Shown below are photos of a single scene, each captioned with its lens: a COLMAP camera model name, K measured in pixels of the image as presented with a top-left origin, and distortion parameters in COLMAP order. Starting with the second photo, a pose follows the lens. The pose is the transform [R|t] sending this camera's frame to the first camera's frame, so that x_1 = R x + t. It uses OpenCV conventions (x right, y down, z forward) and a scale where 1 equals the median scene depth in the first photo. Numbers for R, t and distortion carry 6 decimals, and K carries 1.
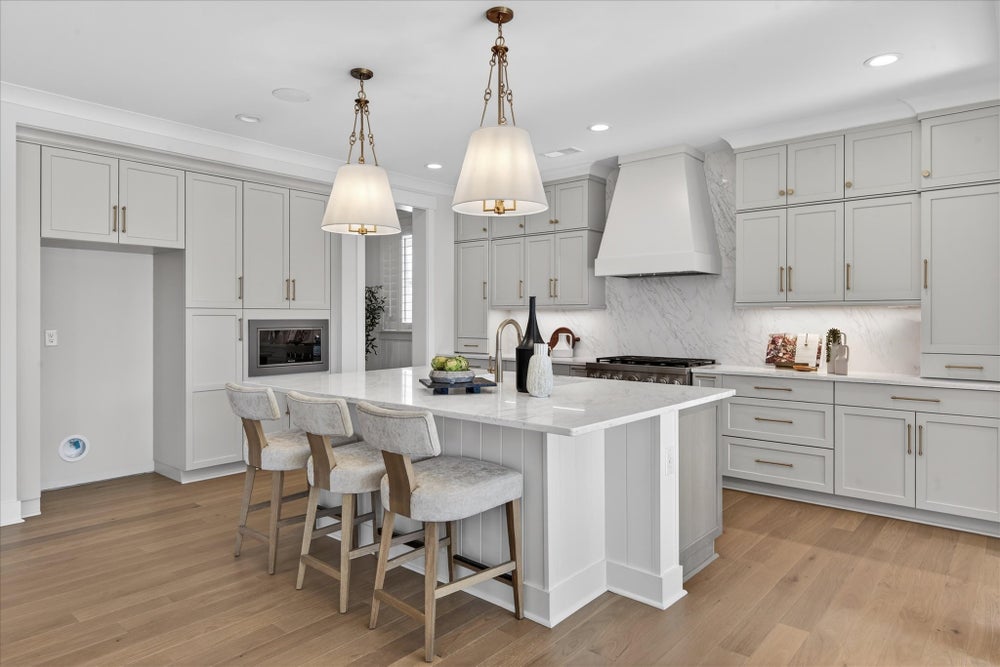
lens RADIAL K [[614.8, 0, 497.5], [0, 614.8, 318.0], [0, 0, 1]] dist [0.000064, -0.001888]
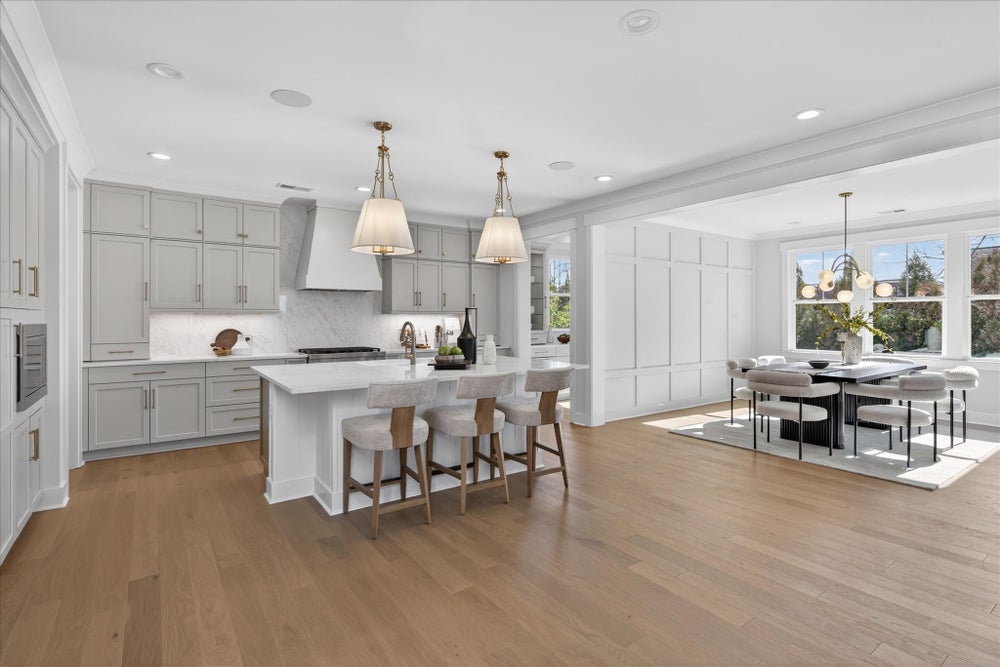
lens RADIAL K [[486.4, 0, 497.2], [0, 486.4, 319.1], [0, 0, 1]] dist [-0.002243, -0.001461]
pose [[0.239172, -0.000086, 0.970977, -1.072154], [0.005374, 0.999985, -0.001235, 0.001238], [-0.970962, 0.005514, 0.239169, 0.515033]]
